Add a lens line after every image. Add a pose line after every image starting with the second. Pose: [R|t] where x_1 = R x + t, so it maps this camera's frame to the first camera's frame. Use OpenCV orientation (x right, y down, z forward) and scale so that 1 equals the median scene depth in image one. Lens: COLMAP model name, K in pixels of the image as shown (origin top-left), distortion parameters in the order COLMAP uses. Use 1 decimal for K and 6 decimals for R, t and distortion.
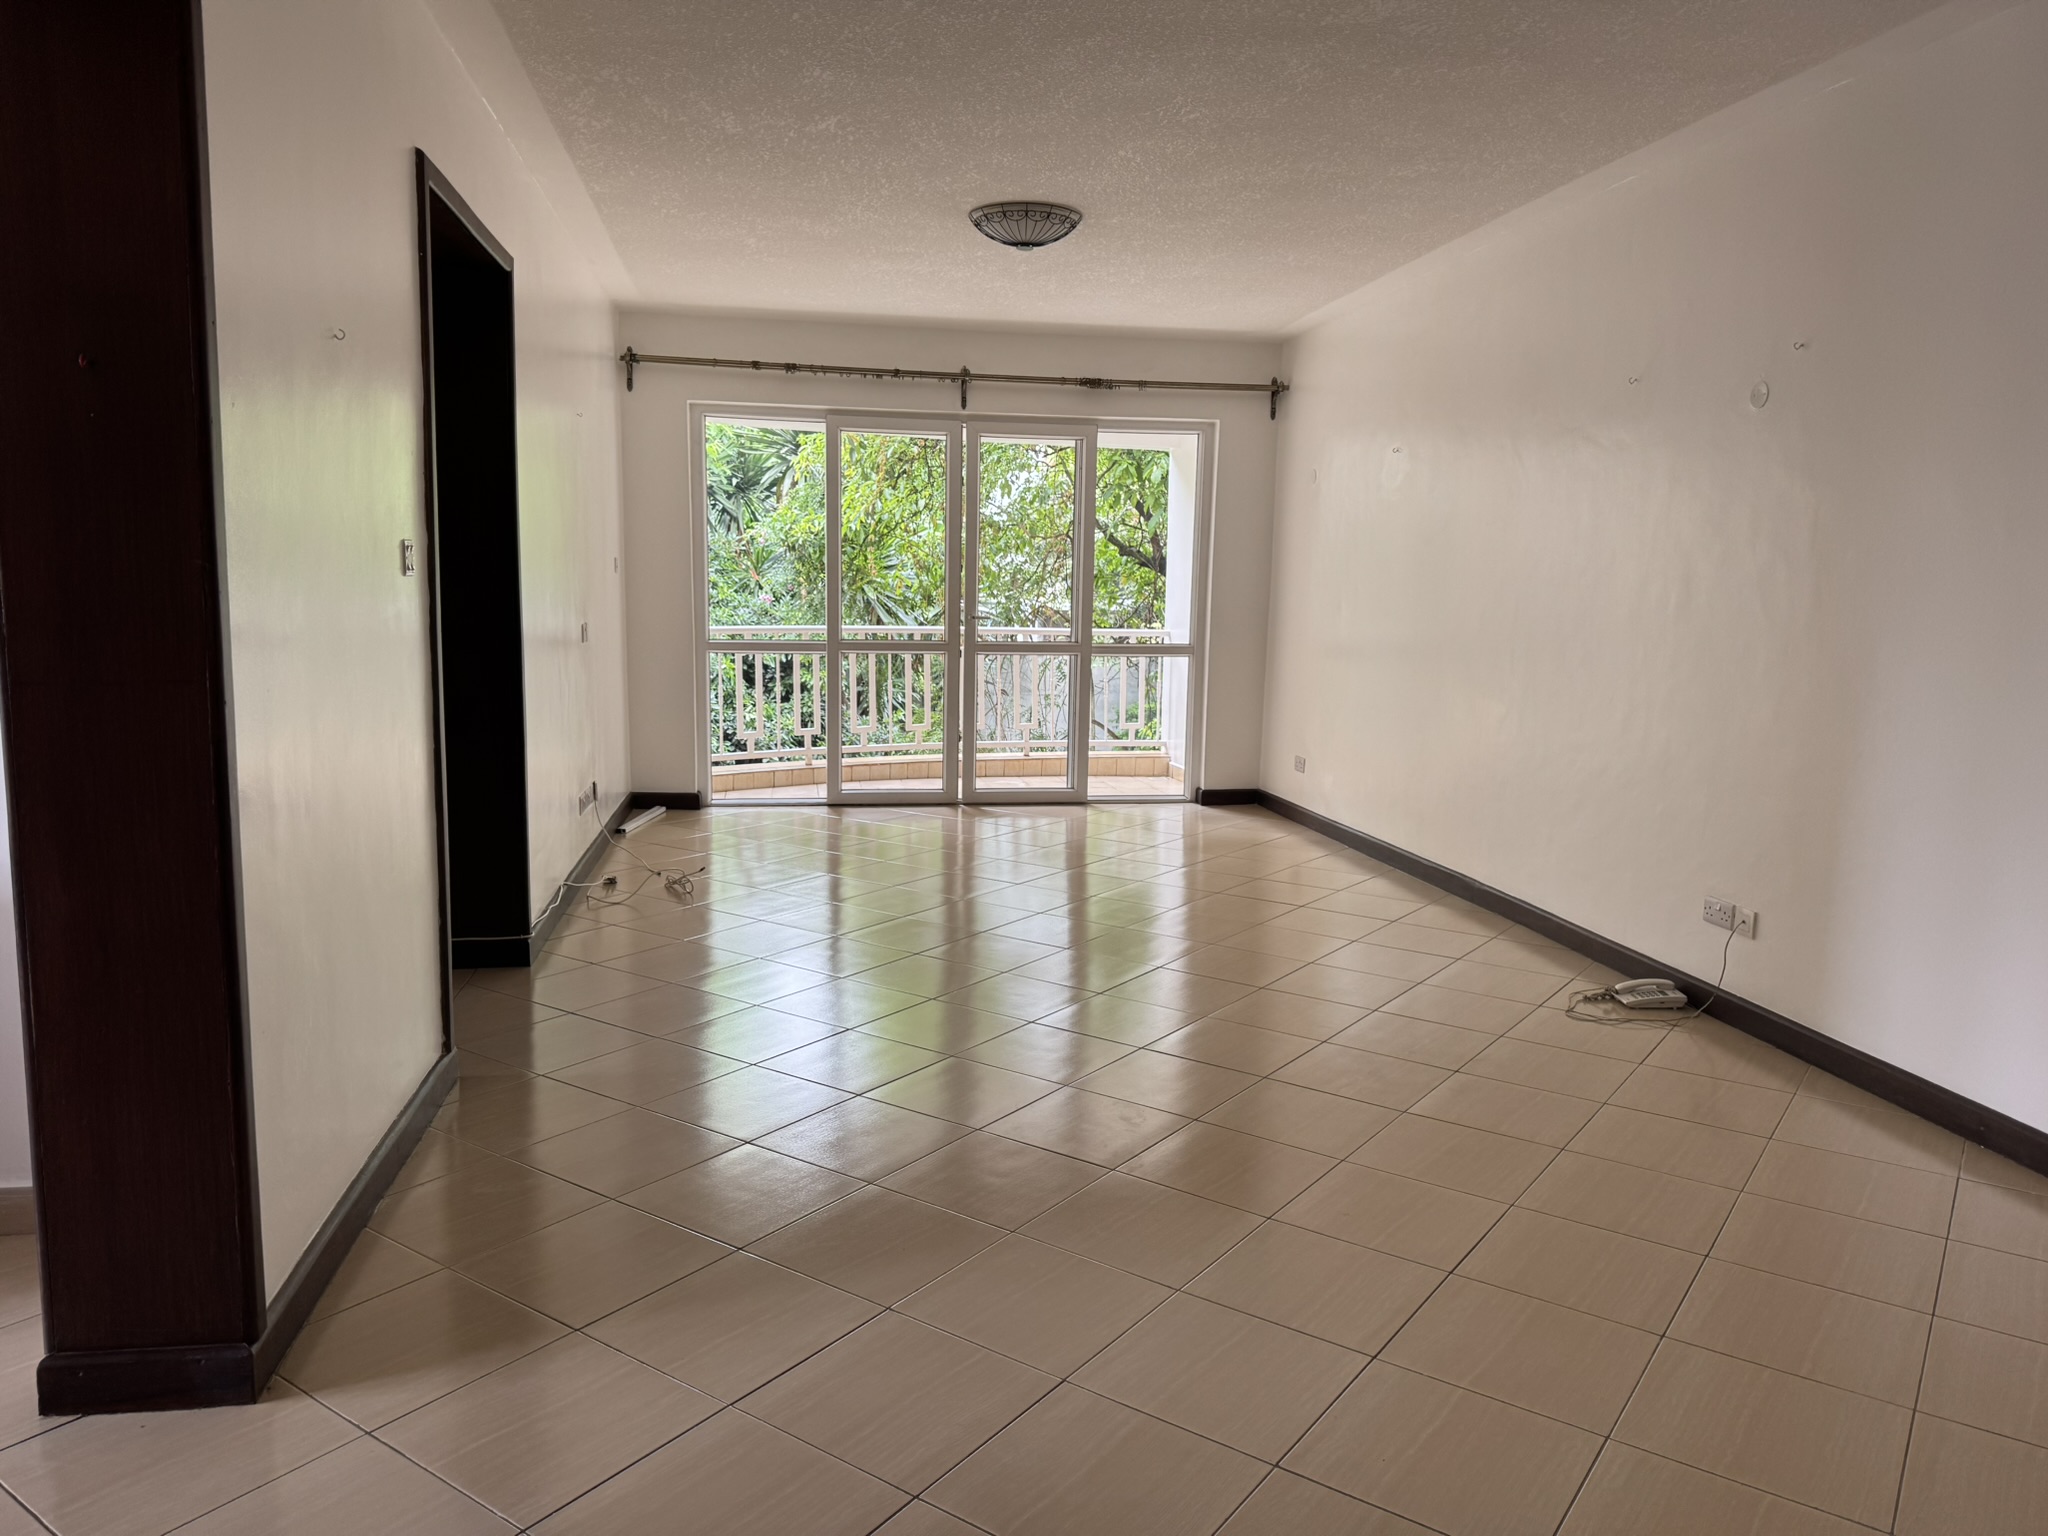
lens RADIAL K [[1418.1, 0, 1062.4], [0, 1418.1, 795.7], [0, 0, 1]] dist [0.030656, -0.061899]
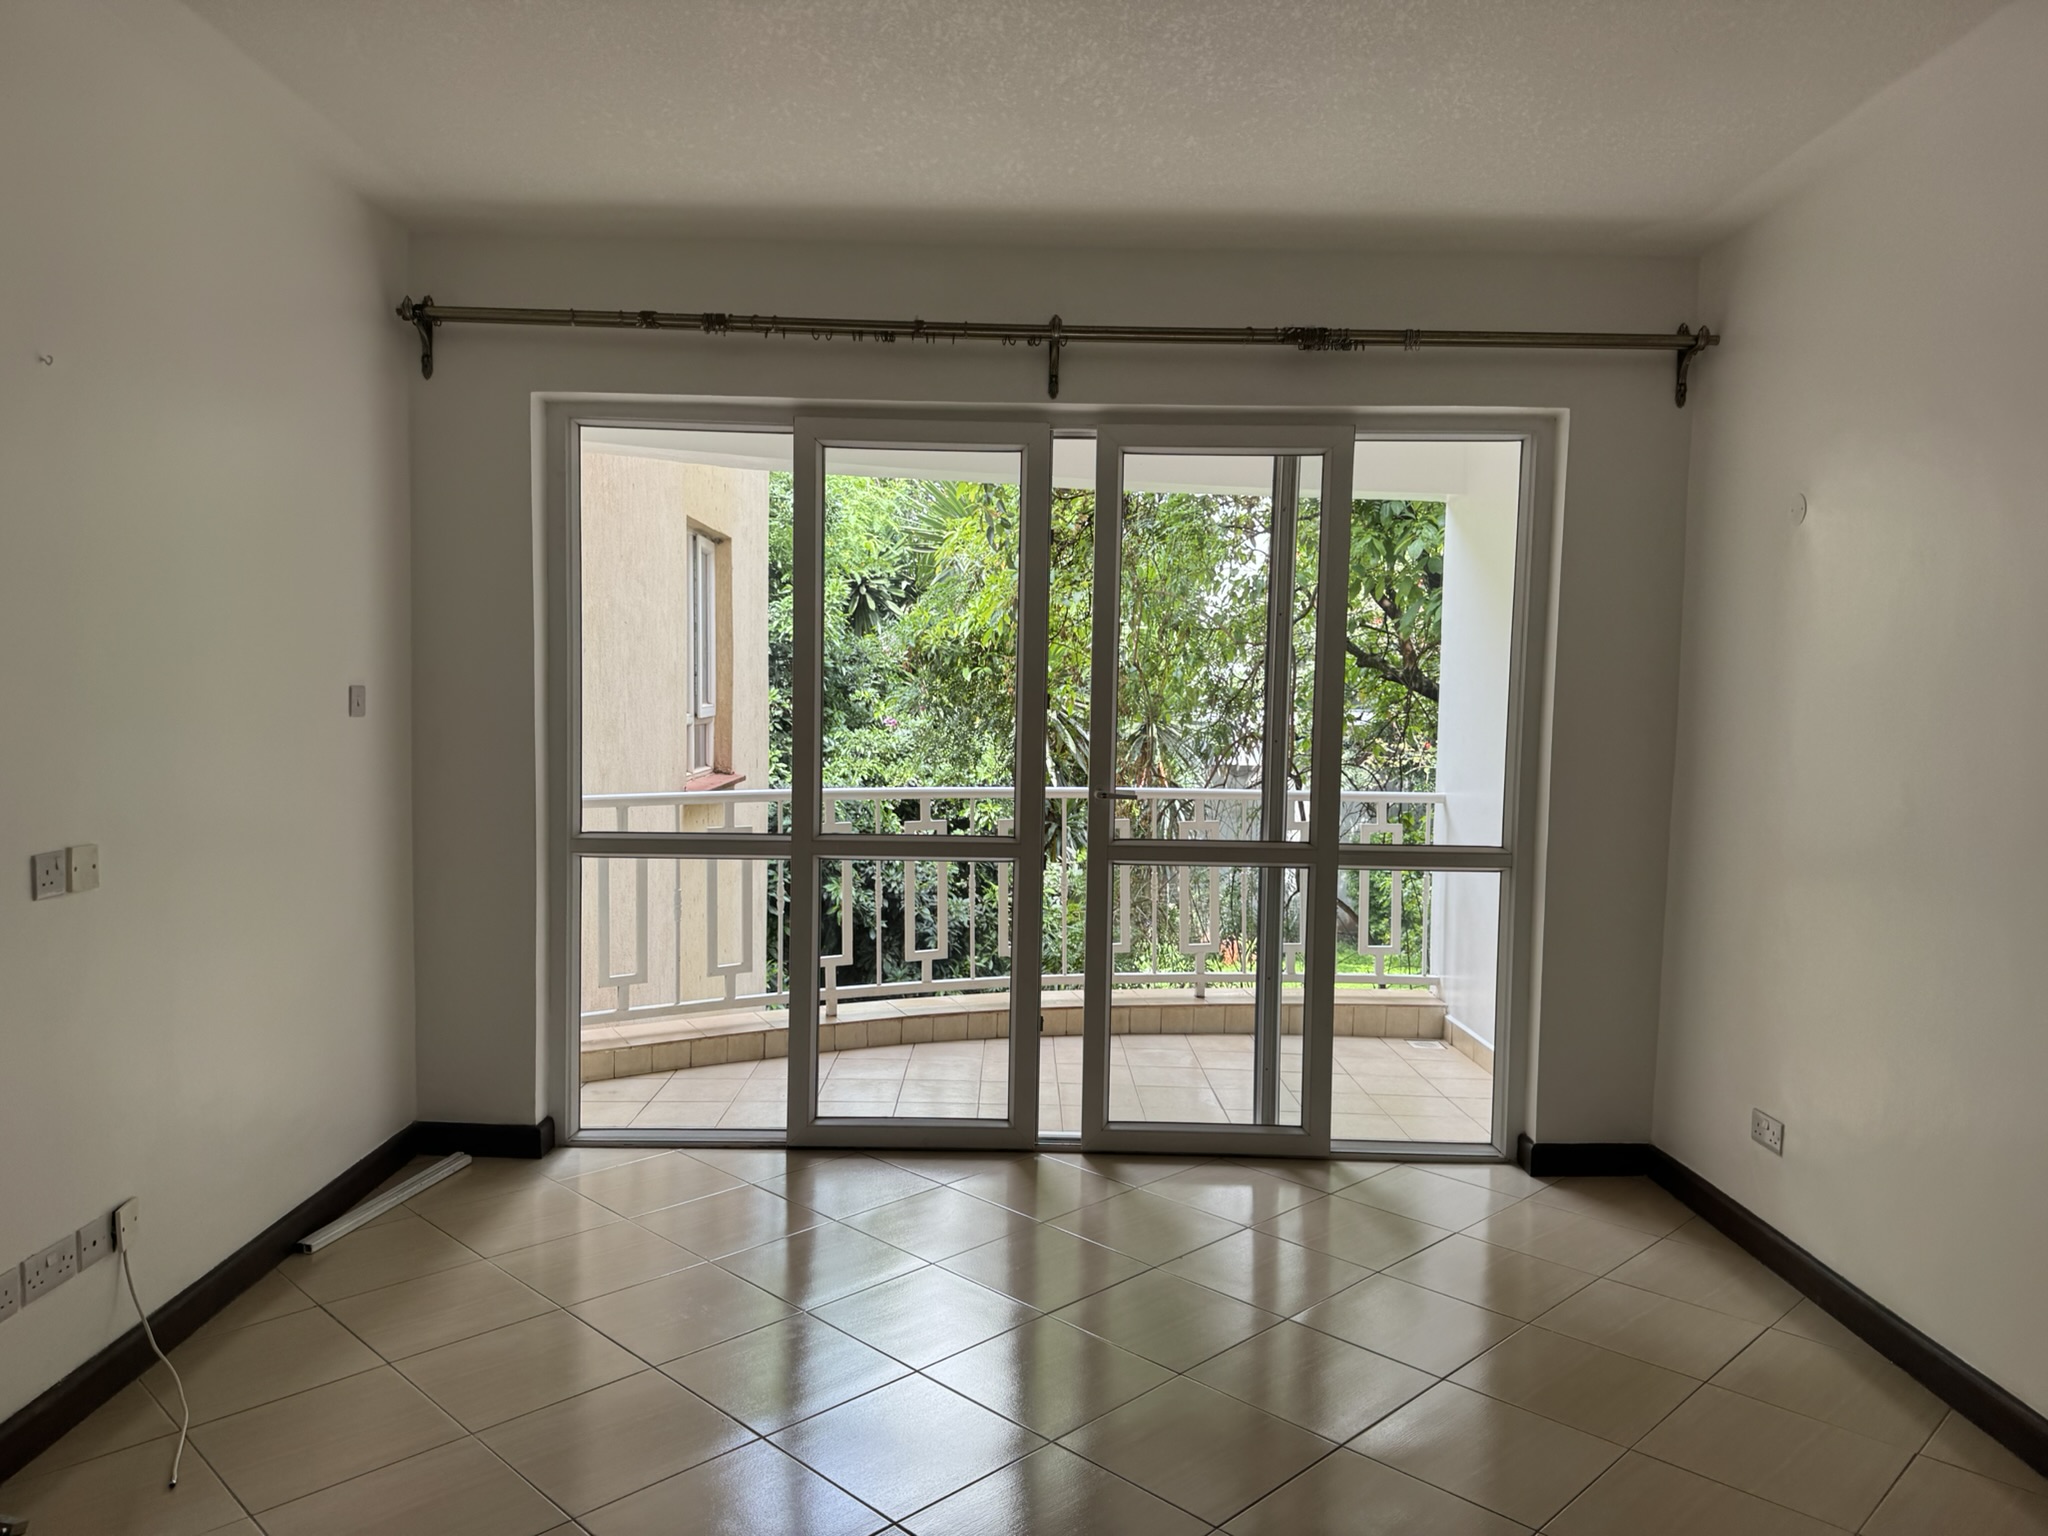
lens RADIAL K [[1418.1, 0, 1029.7], [0, 1418.1, 777.6], [0, 0, 1]] dist [0.030656, -0.061899]
pose [[0.982735, 0.010734, -0.184706, 0.022709], [-0.026942, 0.995977, -0.085467, -0.110580], [0.183046, 0.088968, 0.979070, 0.618269]]
